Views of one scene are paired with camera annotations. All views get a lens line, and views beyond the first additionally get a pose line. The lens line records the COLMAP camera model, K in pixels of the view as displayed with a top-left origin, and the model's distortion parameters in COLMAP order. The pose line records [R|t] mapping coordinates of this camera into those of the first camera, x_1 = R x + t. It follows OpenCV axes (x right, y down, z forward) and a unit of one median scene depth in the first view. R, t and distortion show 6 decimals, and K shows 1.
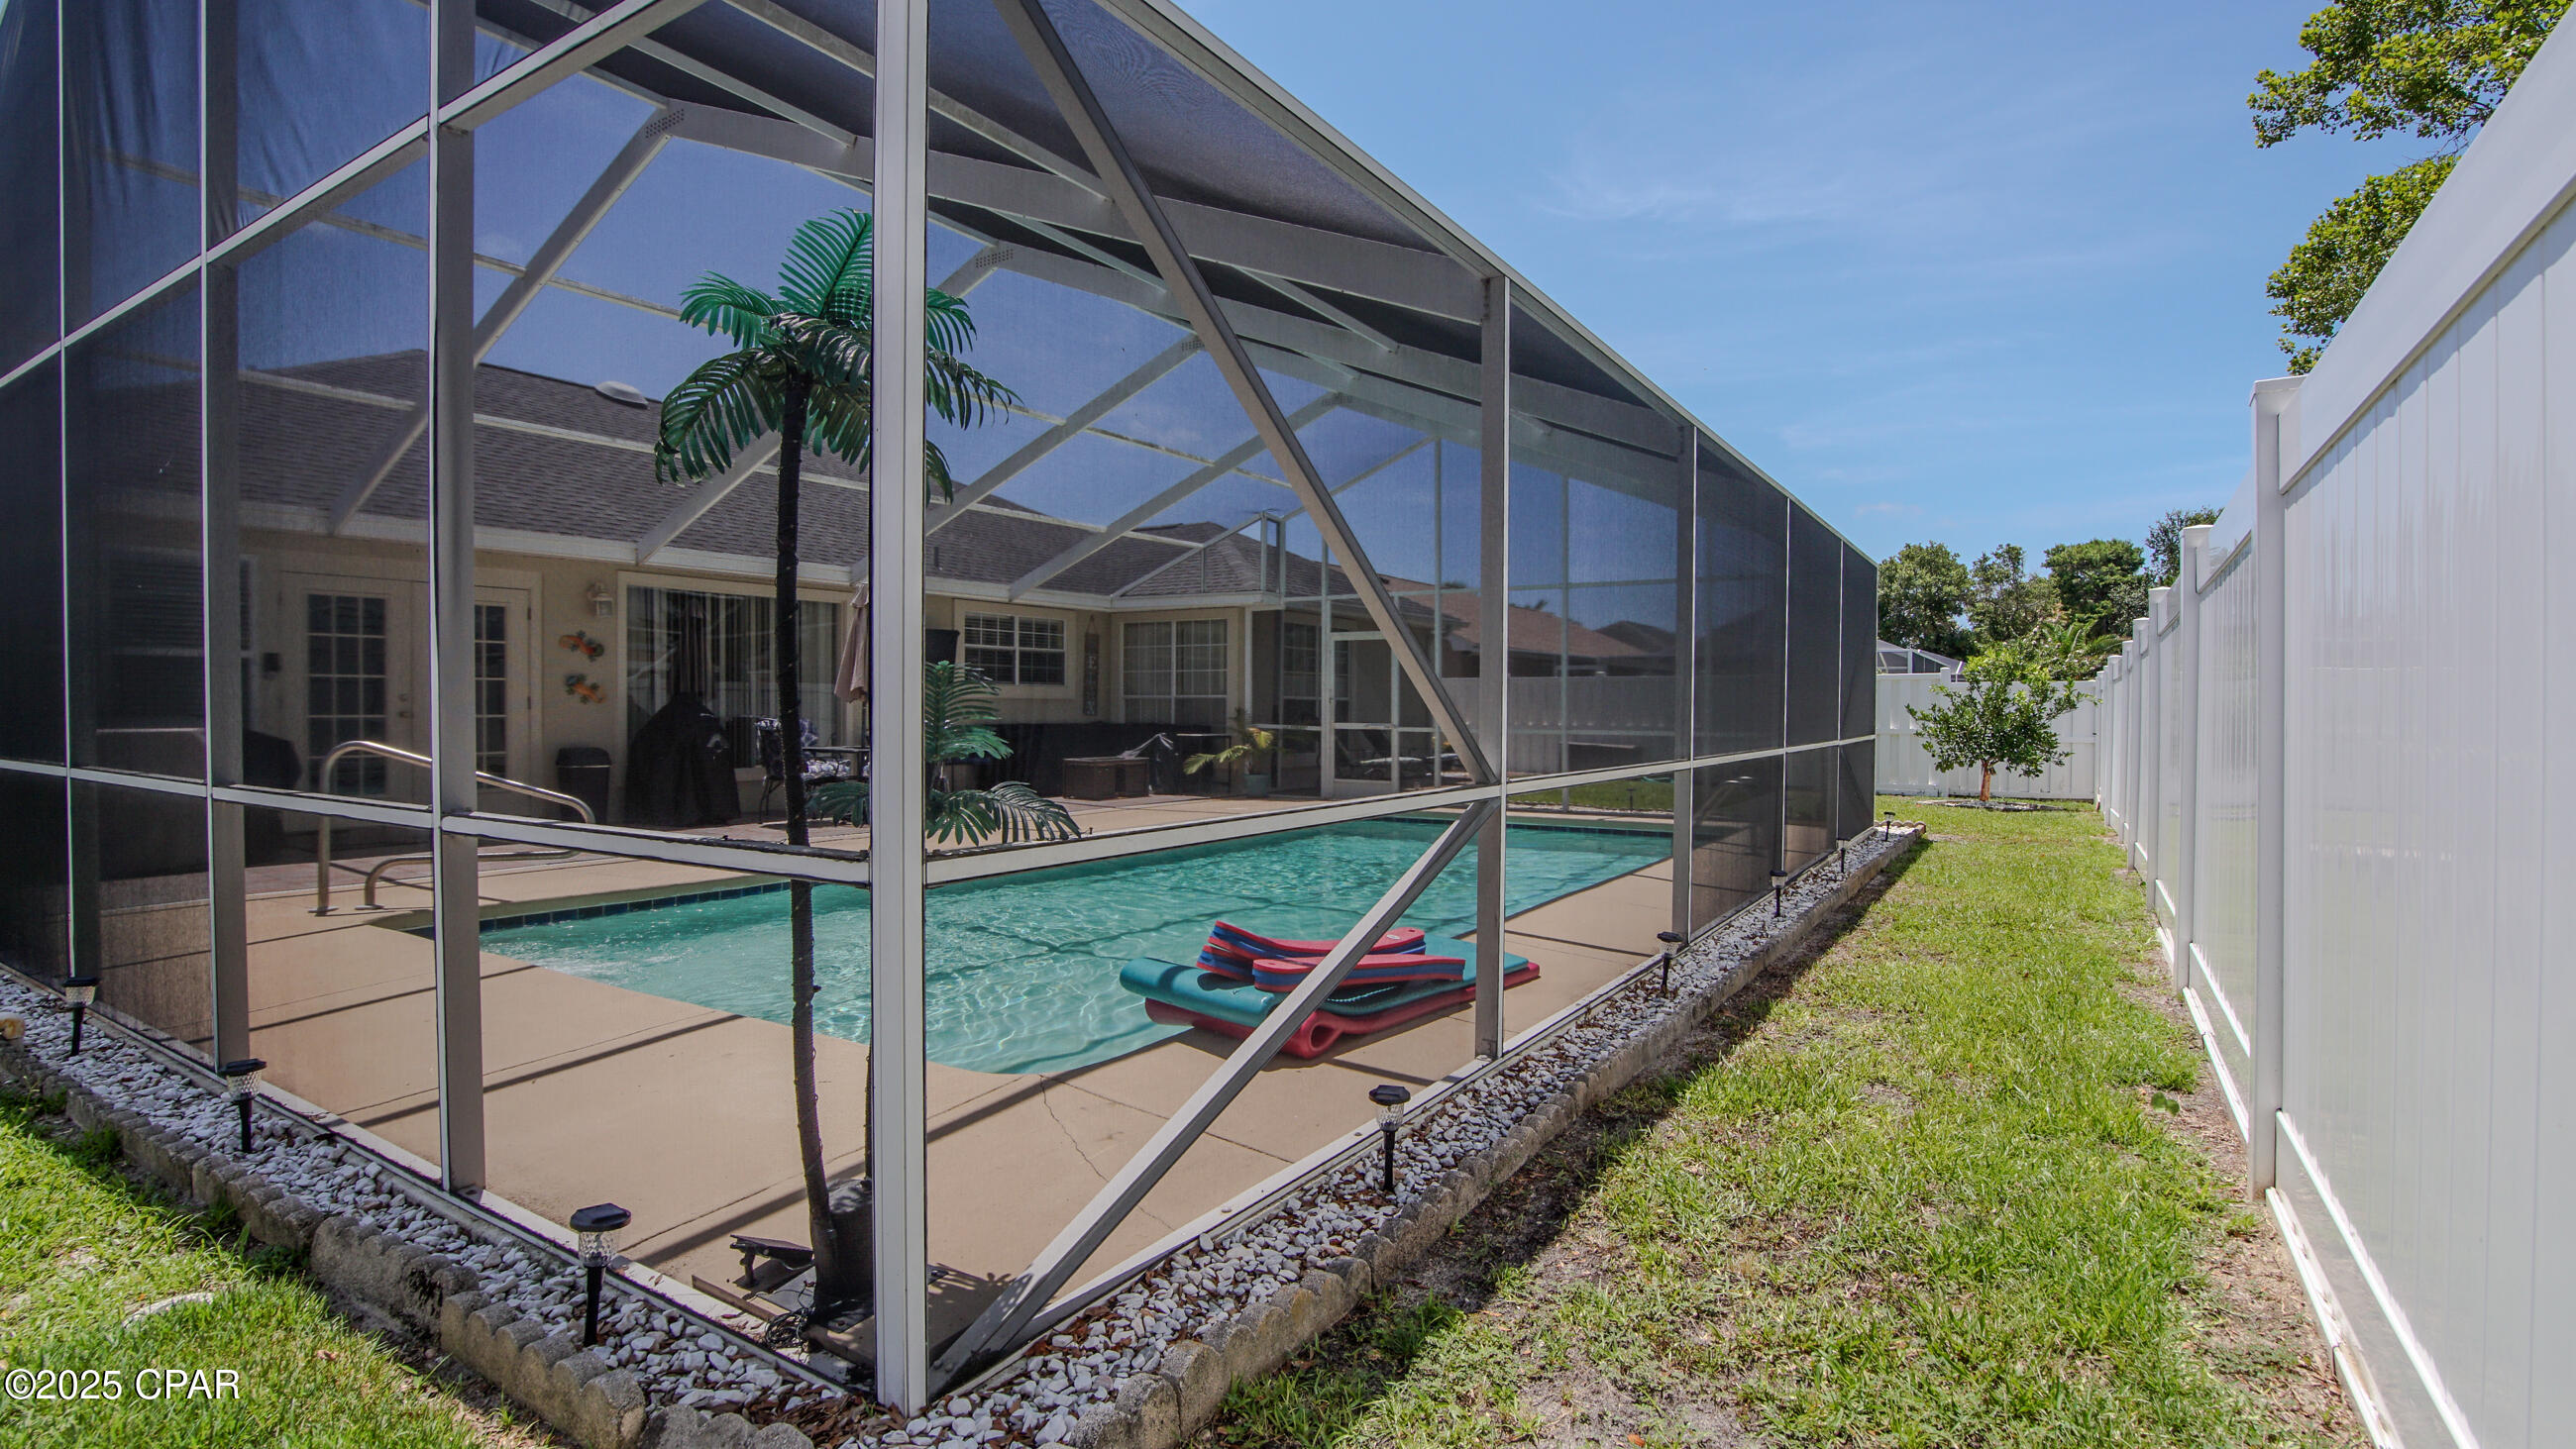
lens RADIAL K [[1228.8, 0, 1277.2], [0, 1228.8, 716.0], [0, 0, 1]] dist [-0.024565, 0.004020]
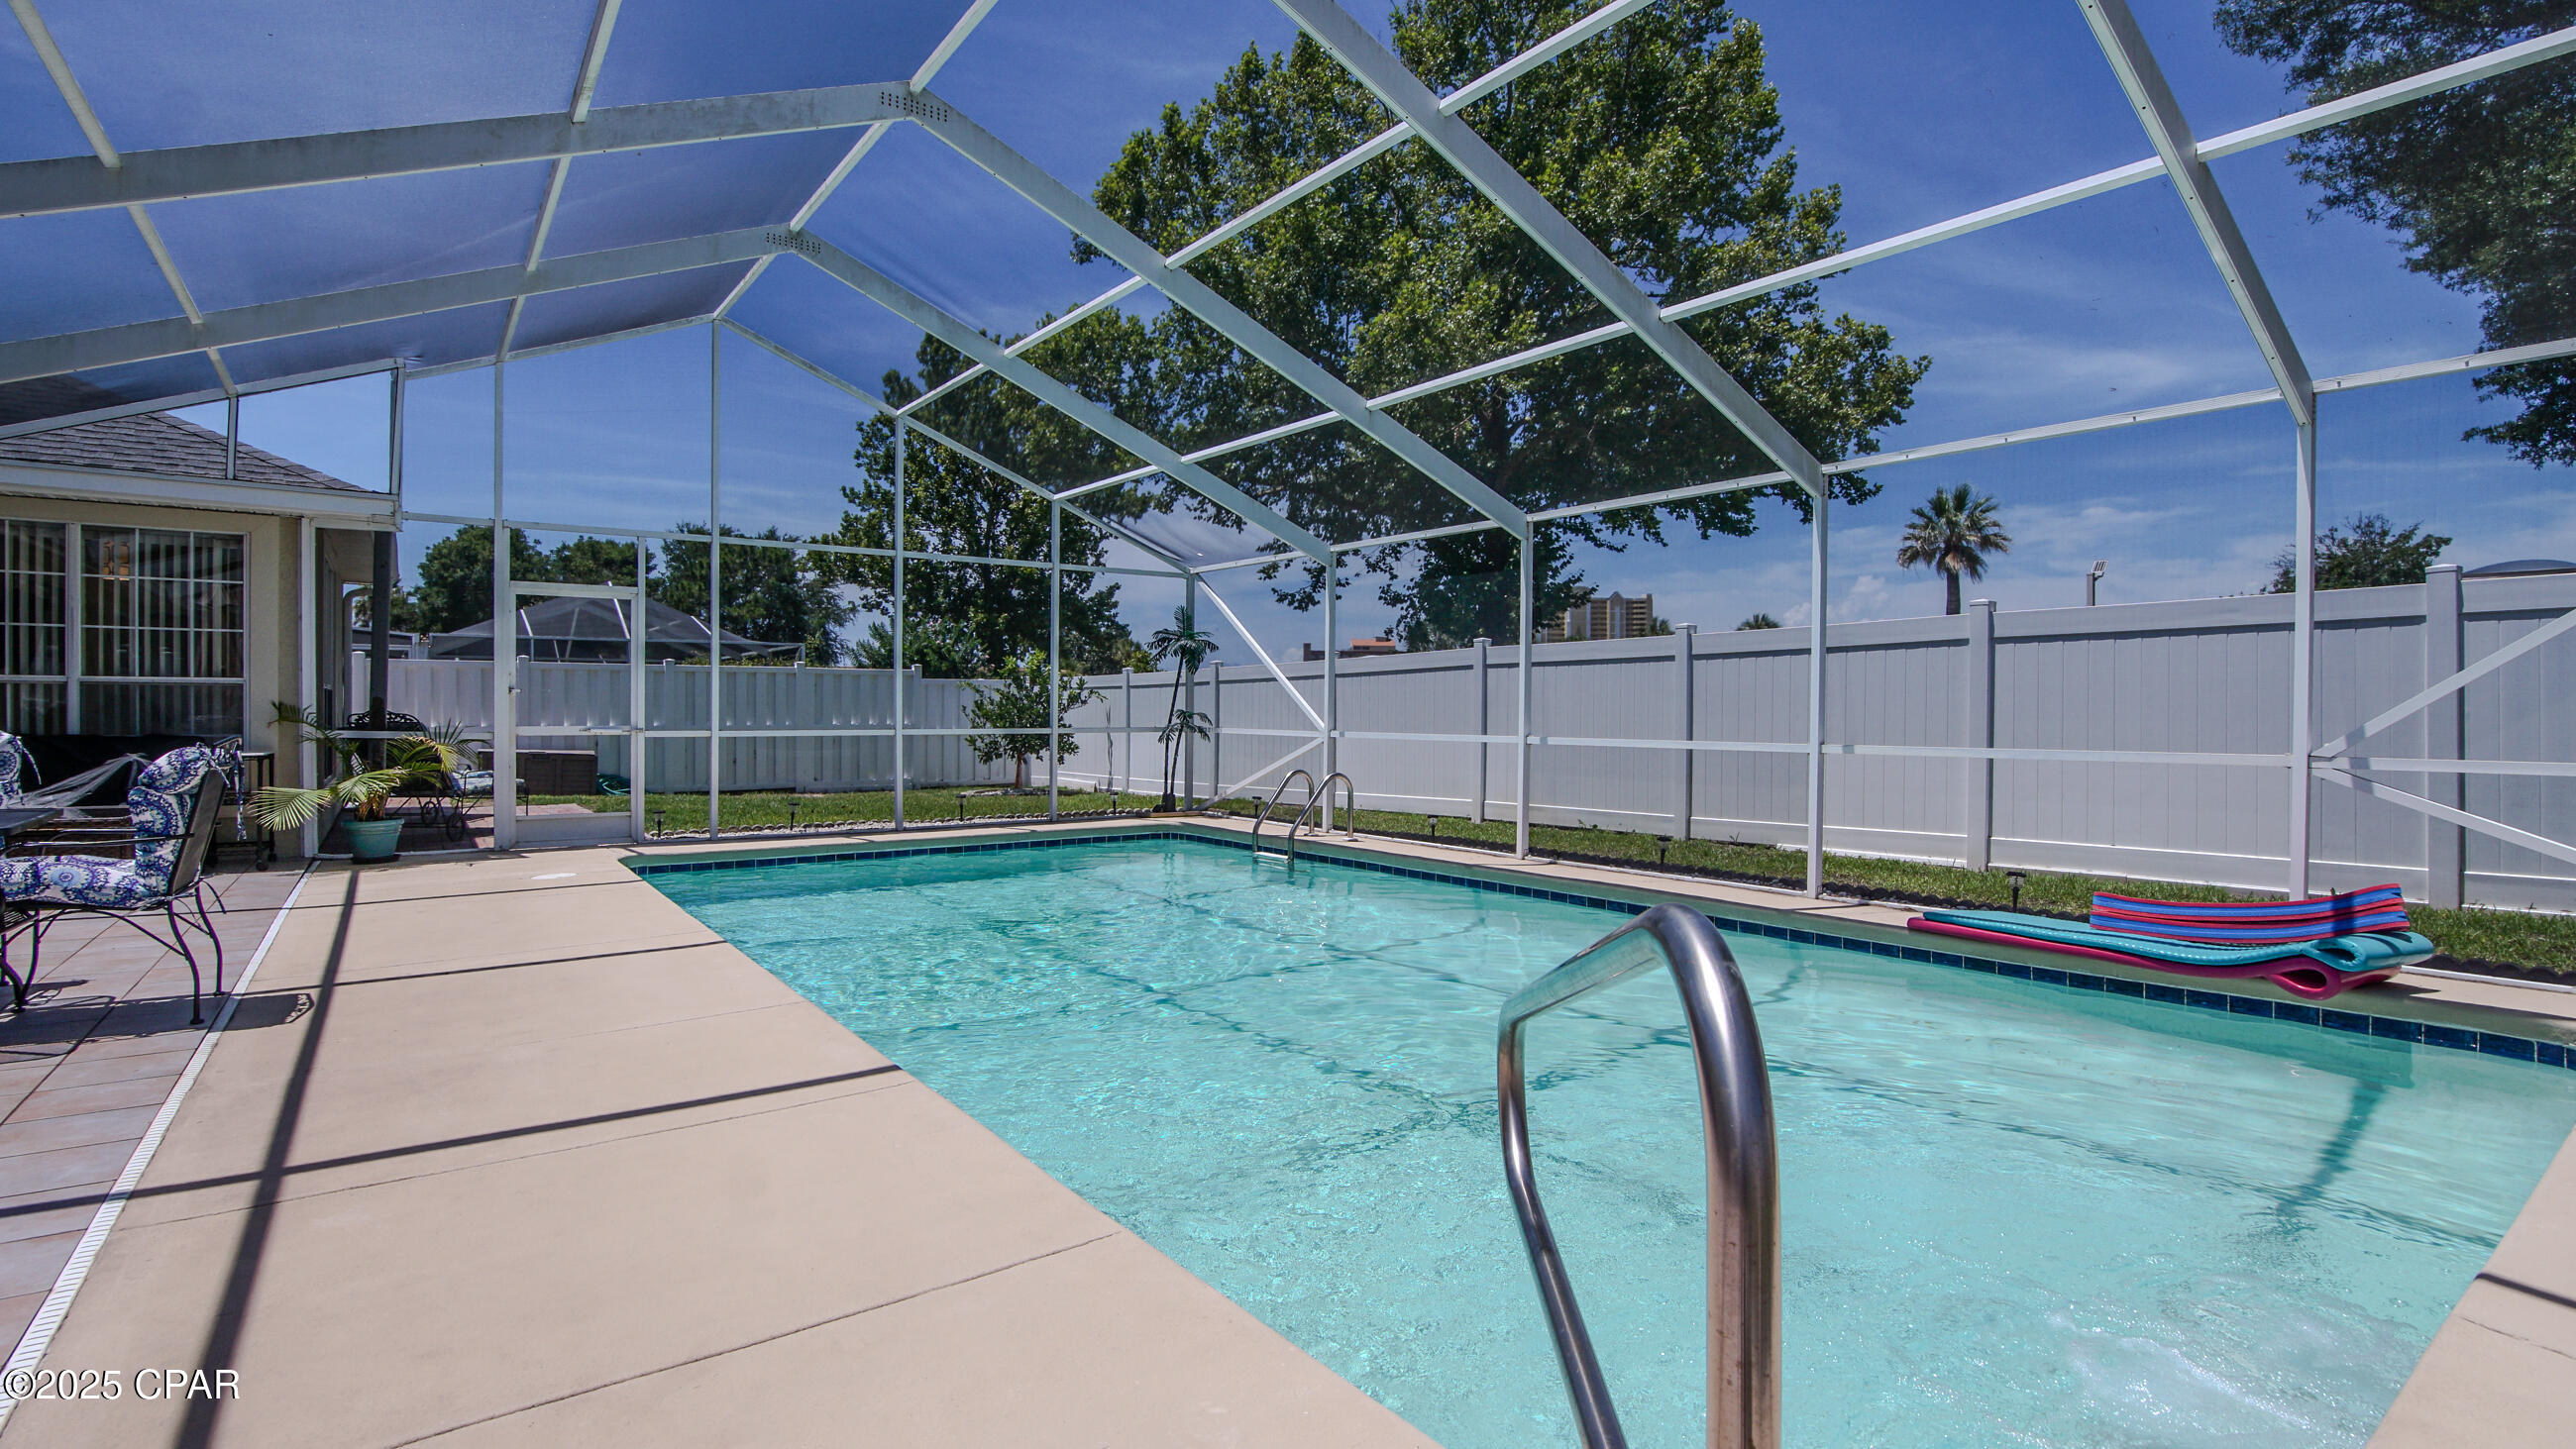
lens RADIAL K [[1228.8, 0, 1285.5], [0, 1228.8, 716.3], [0, 0, 1]] dist [-0.024565, 0.004020]
pose [[0.357653, -0.007578, 0.933824, -0.533860], [0.004962, 0.999968, 0.006214, -0.002337], [-0.933841, 0.002411, 0.357679, 0.575063]]
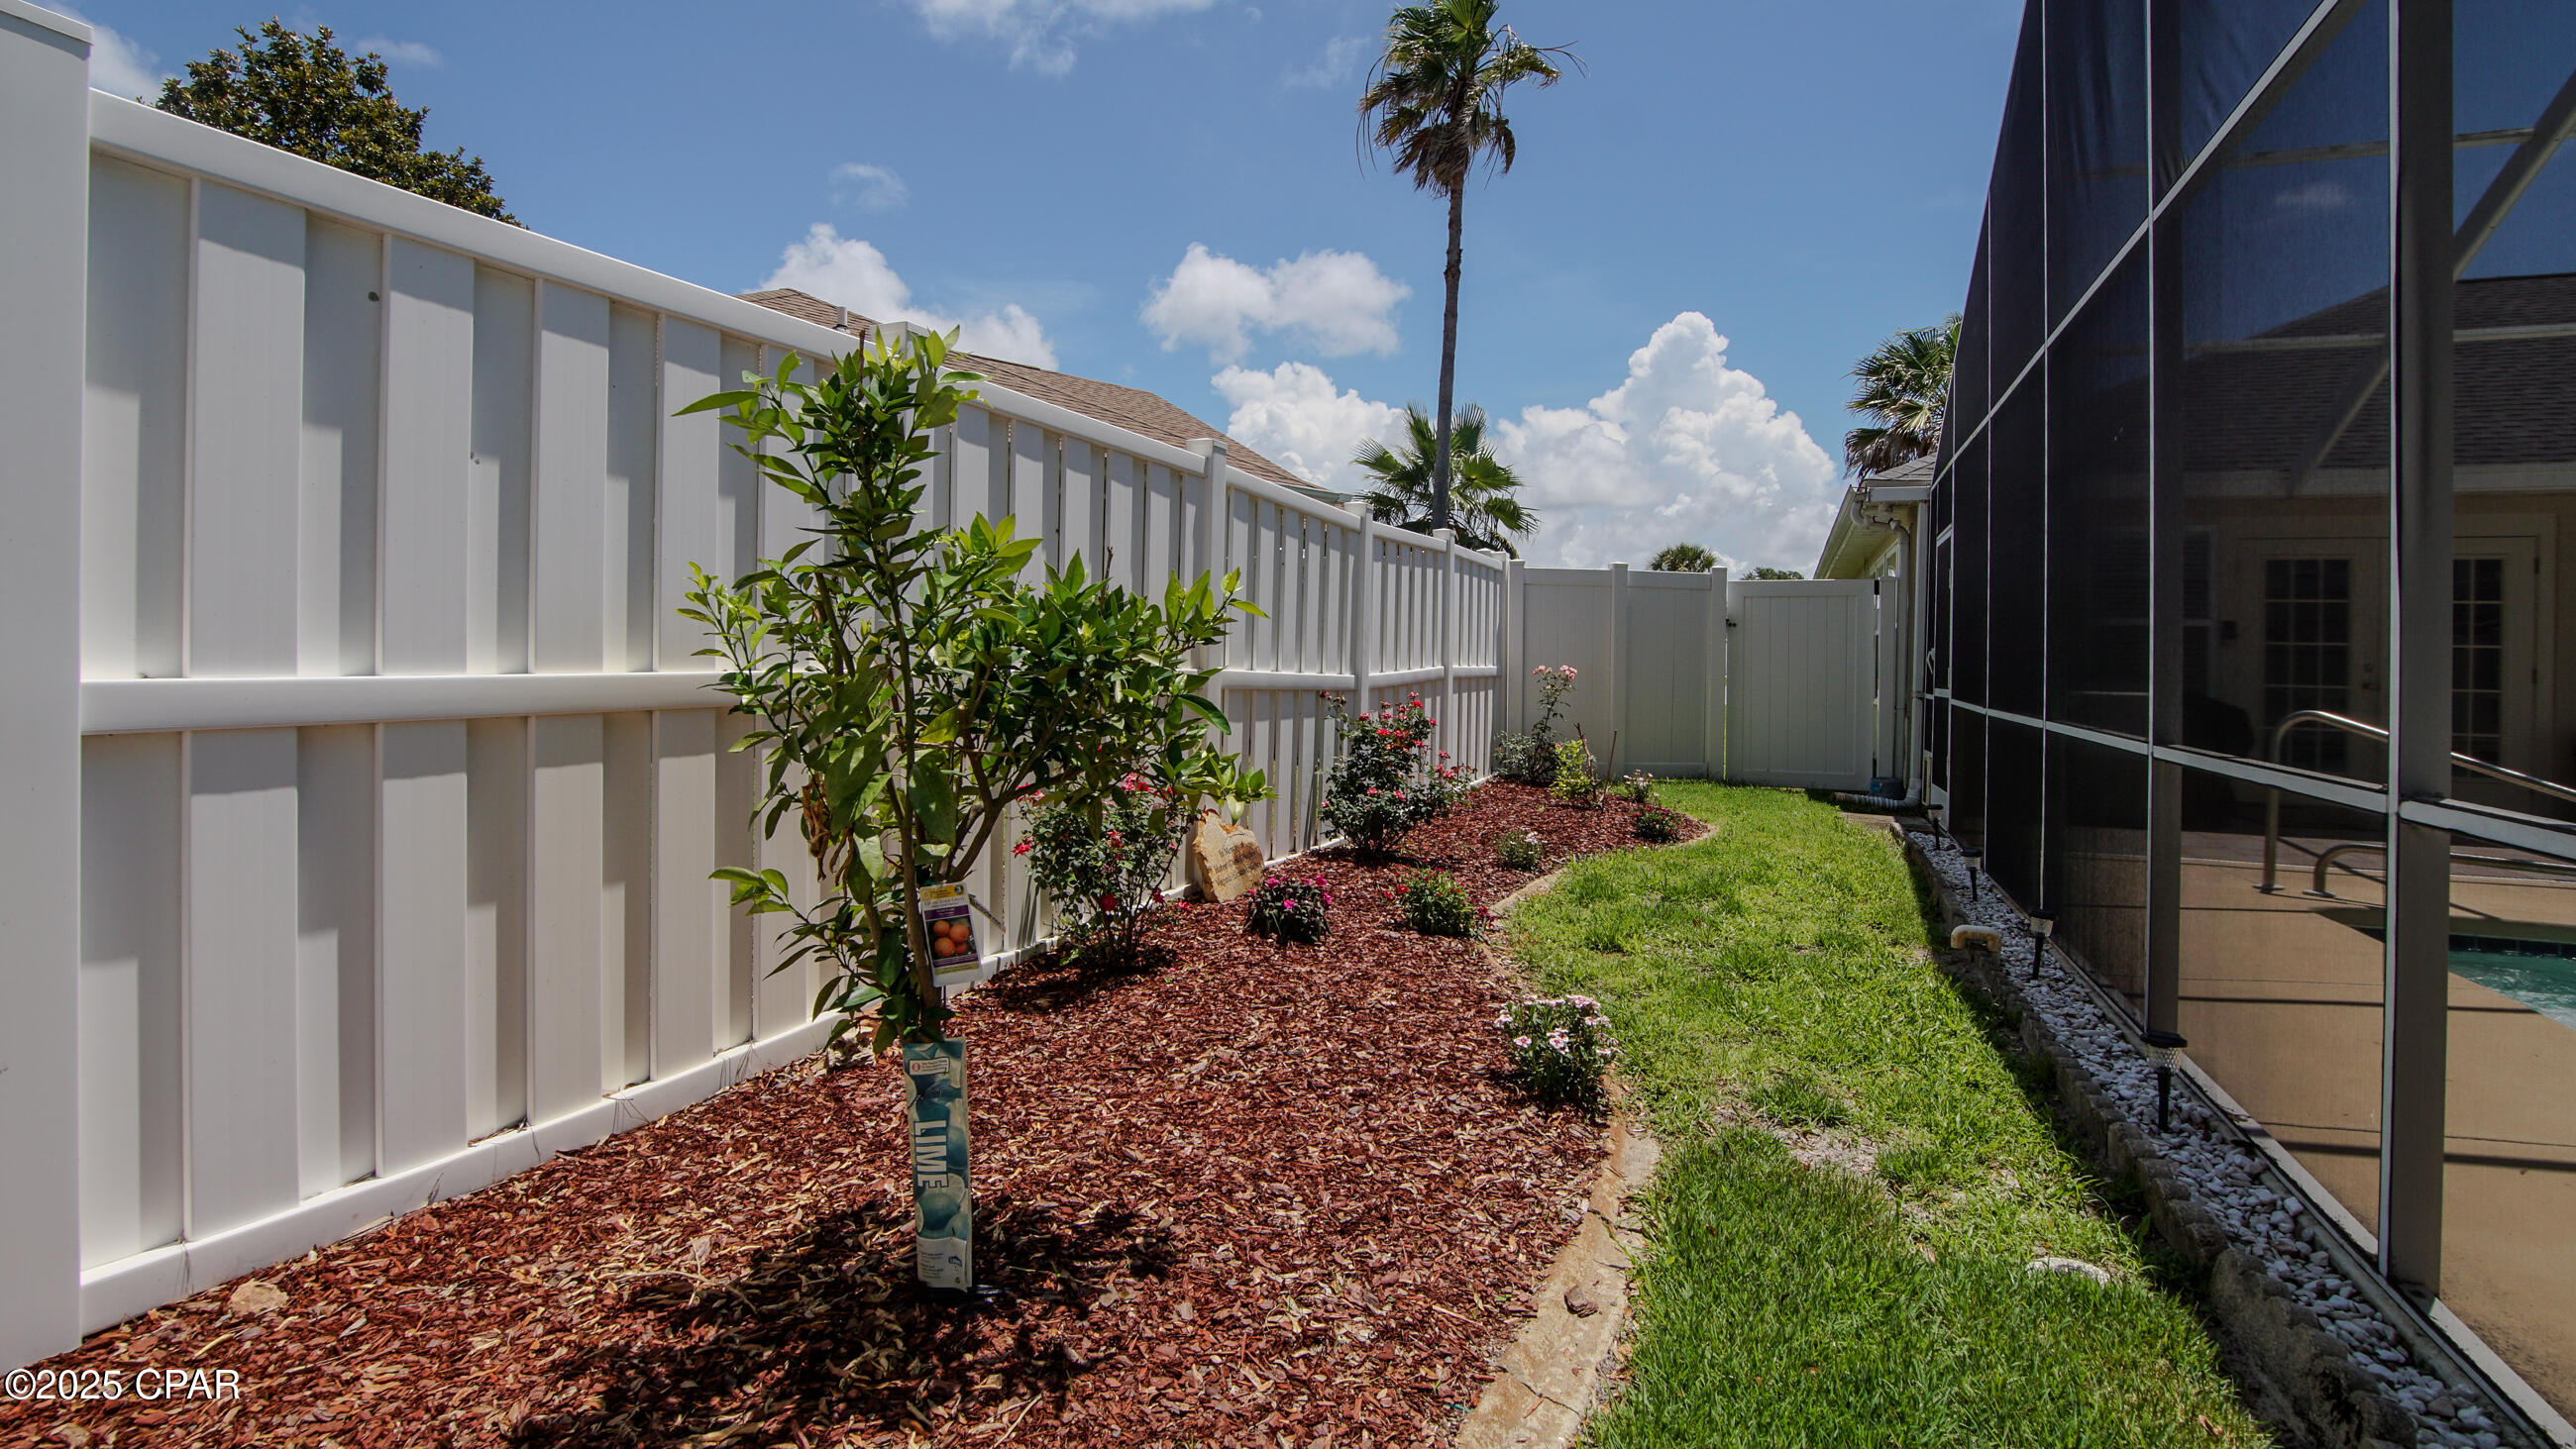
lens RADIAL K [[1228.8, 0, 1330.1], [0, 1228.8, 658.9], [0, 0, 1]] dist [-0.024565, 0.004020]
pose [[0.232044, 0.000022, -0.972705, -0.021345], [-0.025849, 0.999647, -0.006144, 0.003678], [0.972362, 0.026569, 0.231963, 0.036379]]
